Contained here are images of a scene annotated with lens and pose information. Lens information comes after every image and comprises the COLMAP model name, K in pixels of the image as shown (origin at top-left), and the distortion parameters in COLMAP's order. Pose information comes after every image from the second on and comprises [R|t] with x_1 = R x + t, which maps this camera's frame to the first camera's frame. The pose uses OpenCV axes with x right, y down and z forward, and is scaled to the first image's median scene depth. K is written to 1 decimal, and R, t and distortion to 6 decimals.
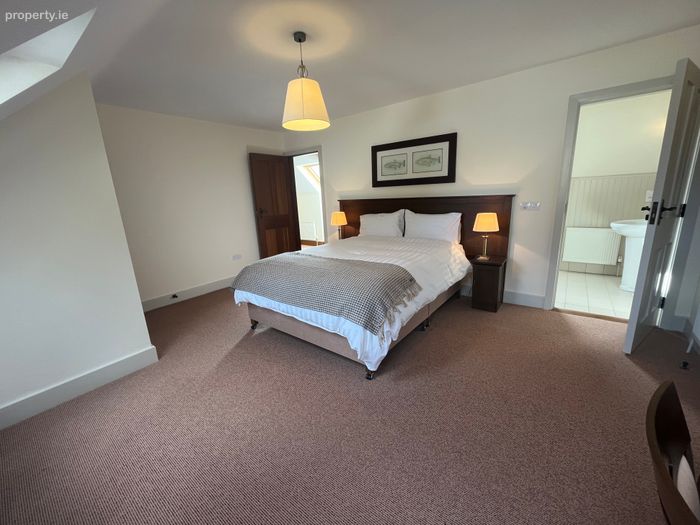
lens RADIAL K [[283.8, 0, 347.7], [0, 283.8, 262.8], [0, 0, 1]] dist [-0.000935, -0.000127]
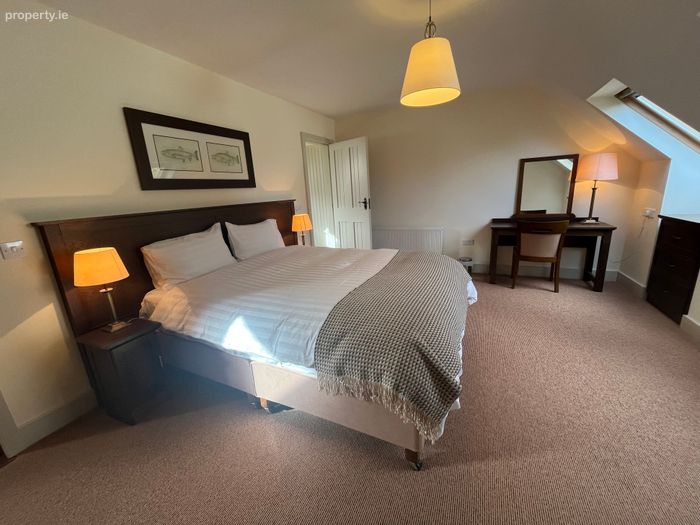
lens RADIAL K [[281.4, 0, 362.3], [0, 281.4, 251.5], [0, 0, 1]] dist [-0.000051, -0.000073]
pose [[-0.274954, -0.158318, 0.948333, -0.564925], [0.289224, 0.927044, 0.238620, -0.196167], [-0.916924, 0.339890, -0.209106, 0.885373]]
